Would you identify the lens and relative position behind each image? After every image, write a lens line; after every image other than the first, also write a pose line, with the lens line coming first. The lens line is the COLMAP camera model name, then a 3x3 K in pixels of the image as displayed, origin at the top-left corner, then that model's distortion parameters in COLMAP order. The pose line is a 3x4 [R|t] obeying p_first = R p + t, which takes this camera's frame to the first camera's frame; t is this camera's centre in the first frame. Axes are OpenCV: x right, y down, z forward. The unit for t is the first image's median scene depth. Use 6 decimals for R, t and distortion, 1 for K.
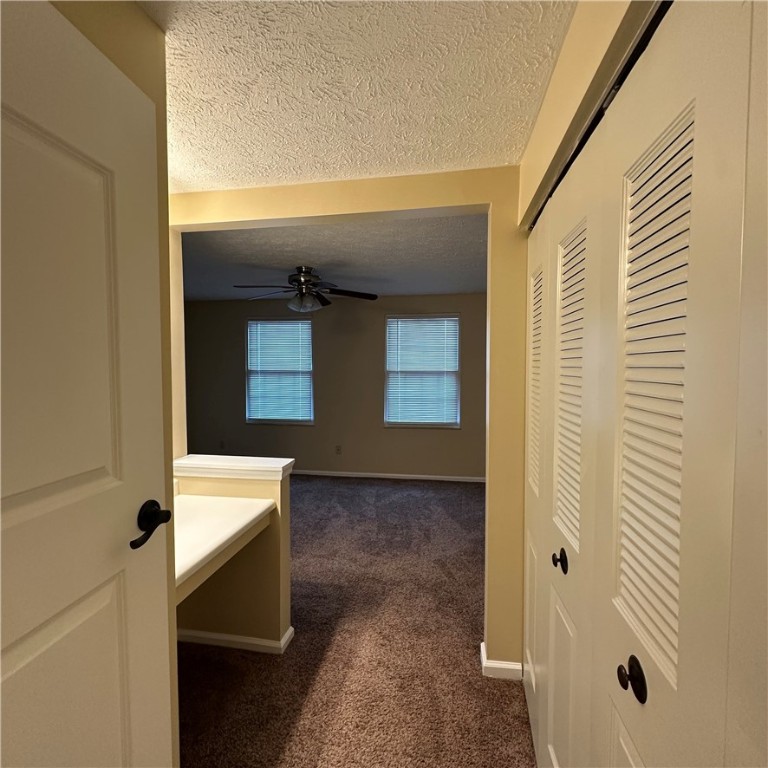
lens RADIAL K [[407.3, 0, 383.8], [0, 407.3, 384.8], [0, 0, 1]] dist [-0.006463, 0.002397]
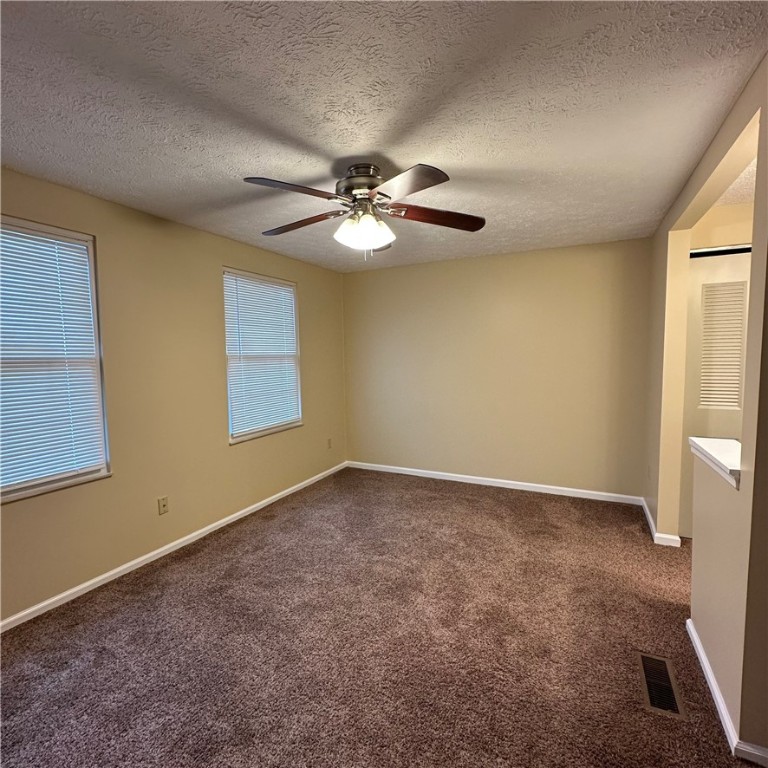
lens RADIAL K [[407.3, 0, 384.7], [0, 407.3, 382.2], [0, 0, 1]] dist [-0.006463, 0.002397]
pose [[0.290500, -0.068734, 0.954403, -0.544987], [0.063776, 0.996590, 0.052360, -0.010140], [-0.954747, 0.045657, 0.293893, 0.593033]]
